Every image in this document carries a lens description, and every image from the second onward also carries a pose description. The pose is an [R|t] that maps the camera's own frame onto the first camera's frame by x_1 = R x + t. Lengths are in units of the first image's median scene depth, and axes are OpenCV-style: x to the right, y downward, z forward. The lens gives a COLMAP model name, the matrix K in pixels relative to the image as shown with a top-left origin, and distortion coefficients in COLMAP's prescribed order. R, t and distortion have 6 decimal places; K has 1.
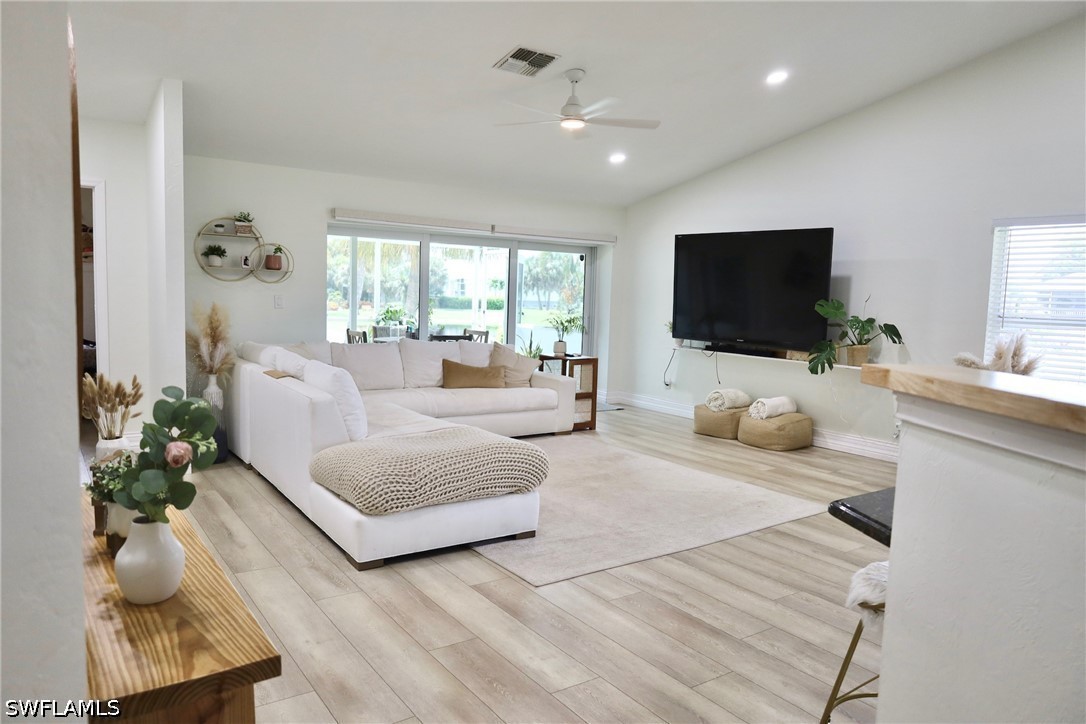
lens RADIAL K [[738.4, 0, 545.7], [0, 738.4, 363.9], [0, 0, 1]] dist [-0.002612, -0.004019]
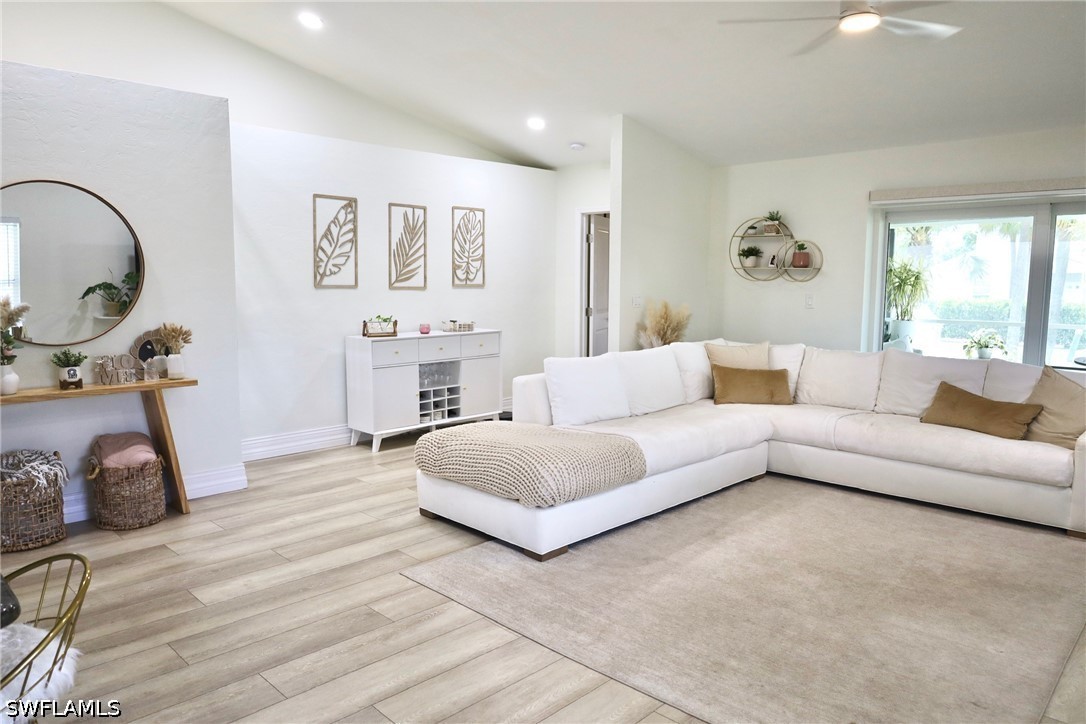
lens RADIAL K [[738.4, 0, 545.7], [0, 738.4, 363.9], [0, 0, 1]] dist [-0.002612, -0.004019]
pose [[0.167660, 0.082746, -0.982366, 0.622474], [-0.093430, 0.993320, 0.067723, -0.045055], [0.981408, 0.080428, 0.174271, 0.623225]]
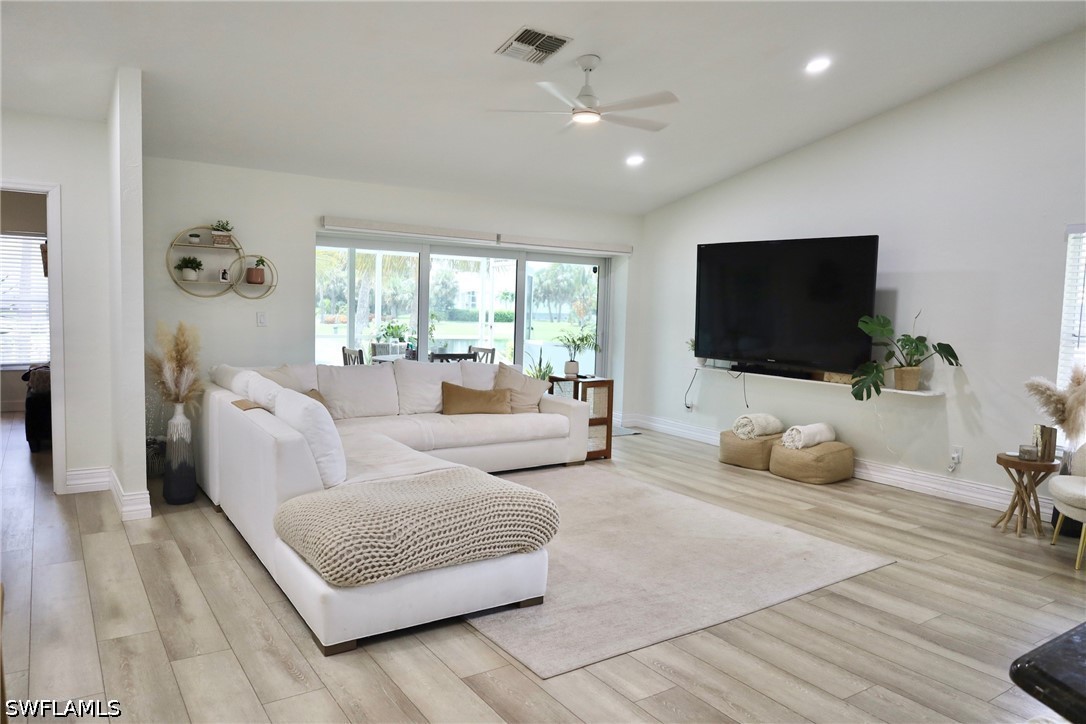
lens RADIAL K [[738.4, 0, 545.7], [0, 738.4, 363.9], [0, 0, 1]] dist [-0.002612, -0.004019]
pose [[0.999888, -0.001474, -0.014892, 0.001120], [0.001230, 0.999866, -0.016337, -0.017104], [0.014914, 0.016317, 0.999756, 0.120749]]
